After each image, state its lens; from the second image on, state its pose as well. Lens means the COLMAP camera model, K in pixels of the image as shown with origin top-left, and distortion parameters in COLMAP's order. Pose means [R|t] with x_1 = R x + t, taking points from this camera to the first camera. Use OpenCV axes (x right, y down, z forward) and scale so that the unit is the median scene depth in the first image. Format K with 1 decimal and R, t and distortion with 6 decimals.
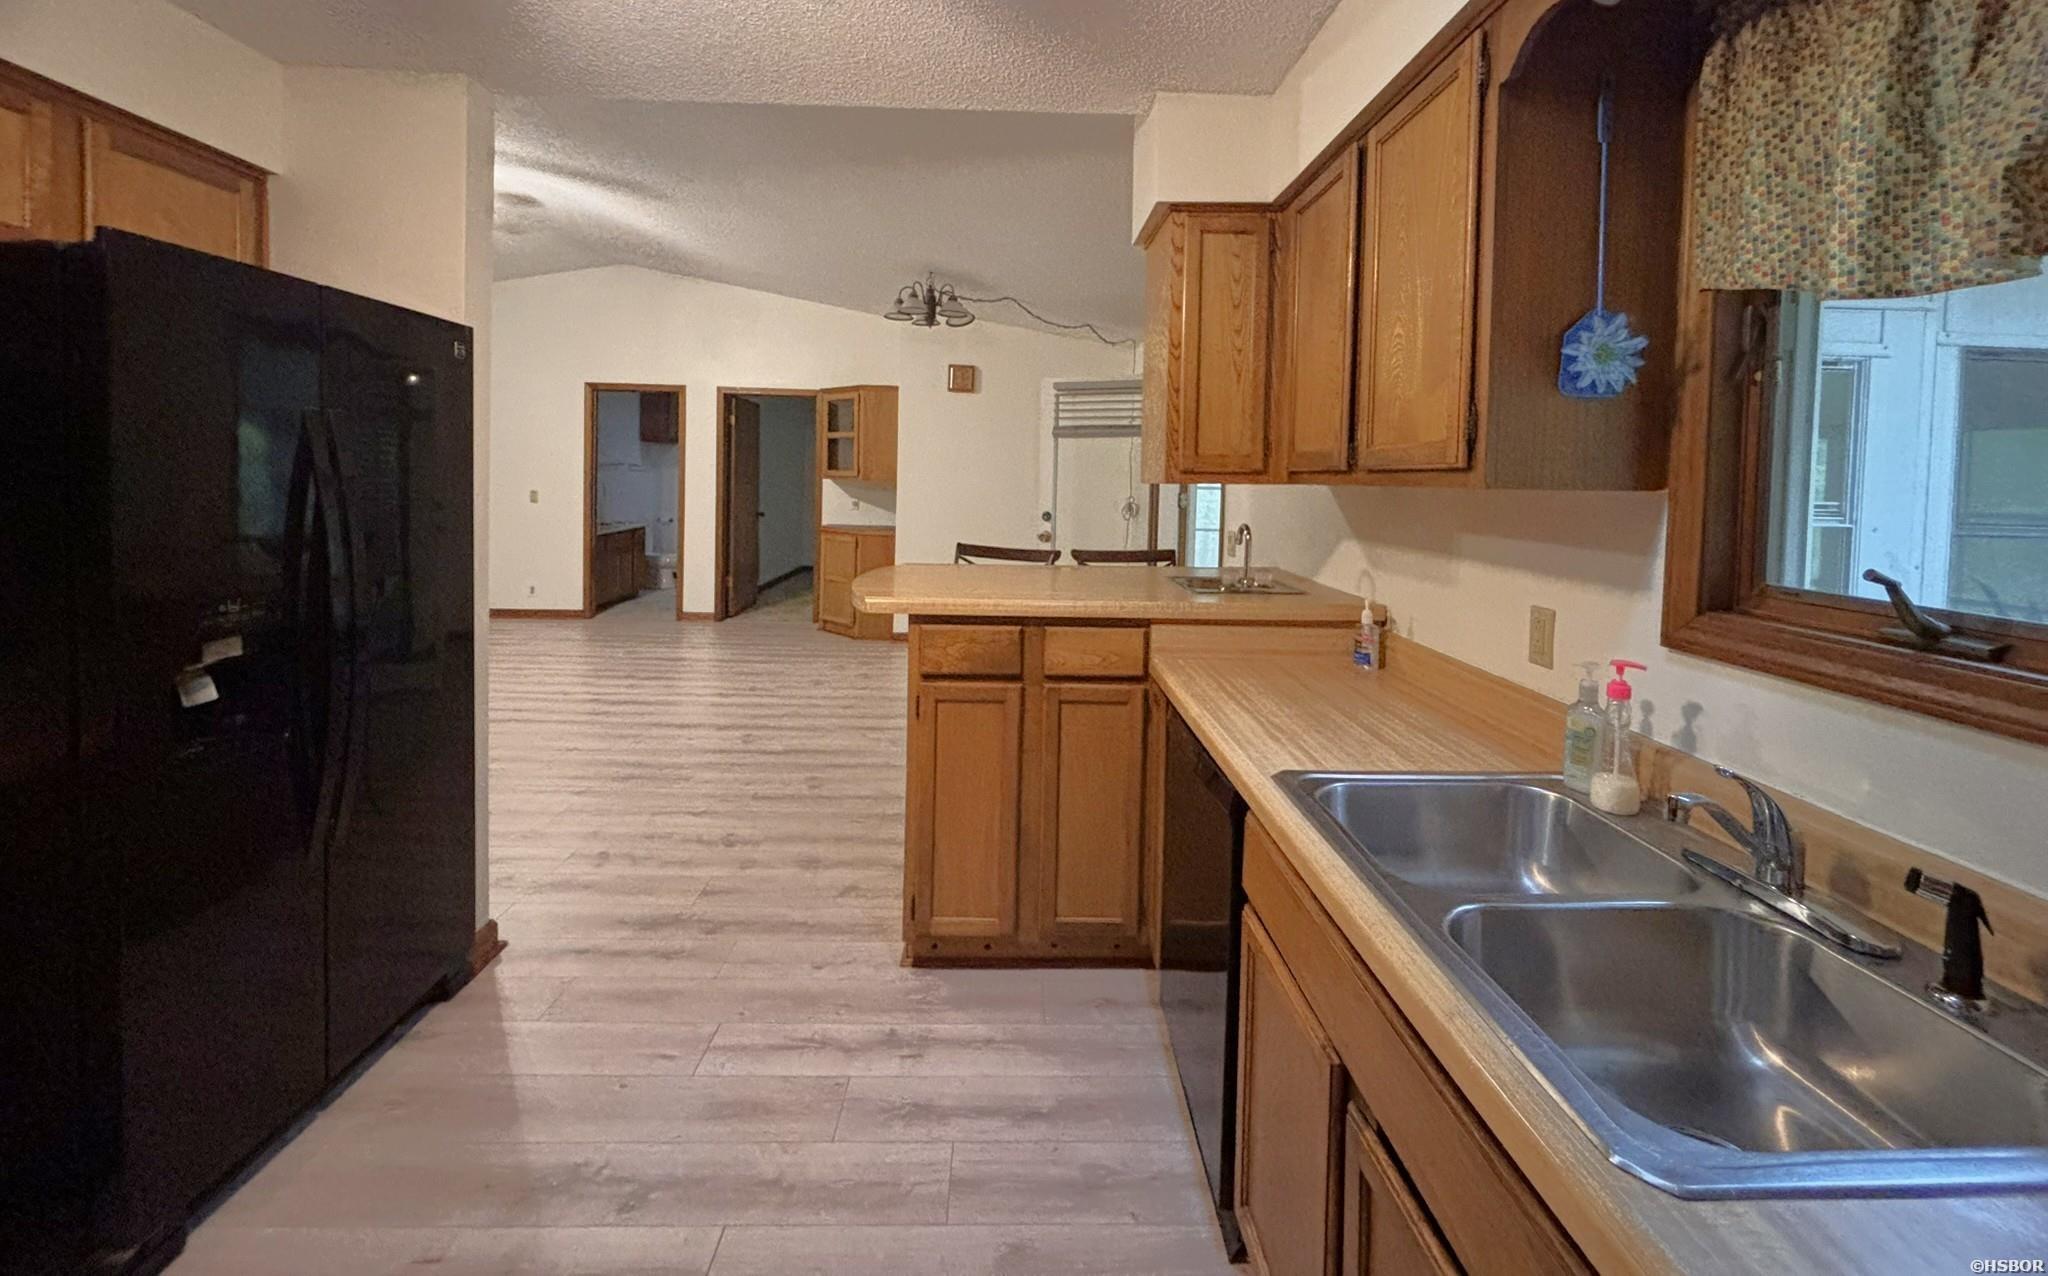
lens RADIAL K [[841.4, 0, 1035.2], [0, 841.4, 505.8], [0, 0, 1]] dist [0.000649, 0.000005]
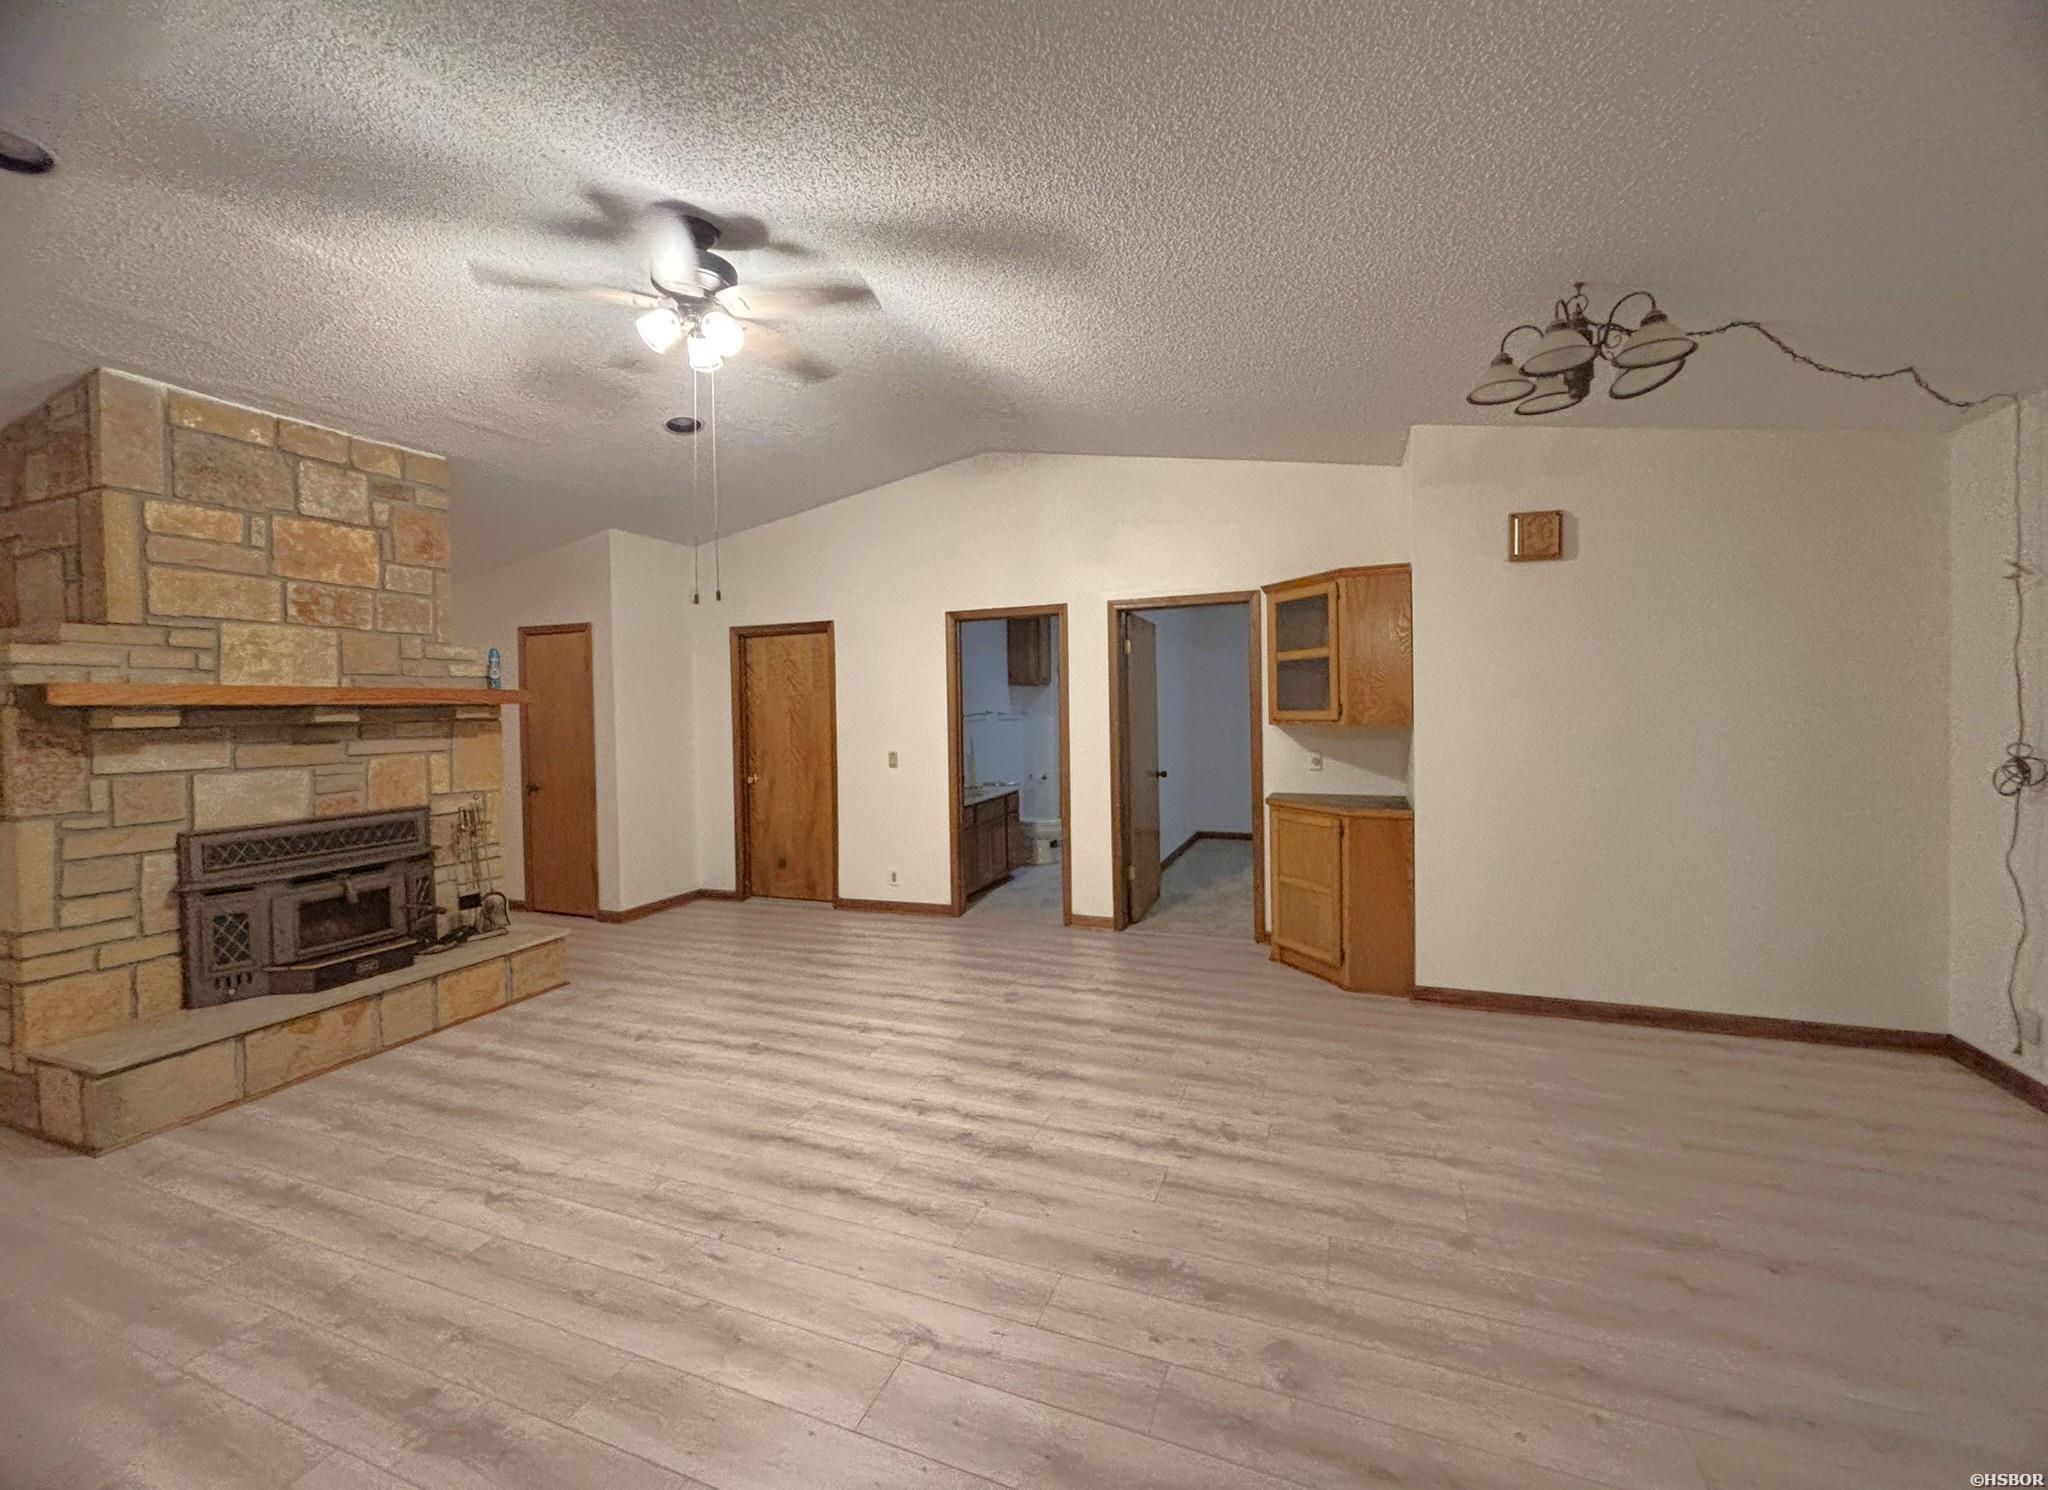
lens RADIAL K [[828.7, 0, 1023.5], [0, 828.7, 721.3], [0, 0, 1]] dist [-0.001522, -0.000025]
pose [[0.912696, -0.036537, -0.407003, -0.168222], [0.027676, 0.999235, -0.027640, -0.022554], [0.407701, 0.013963, 0.913009, 0.346071]]
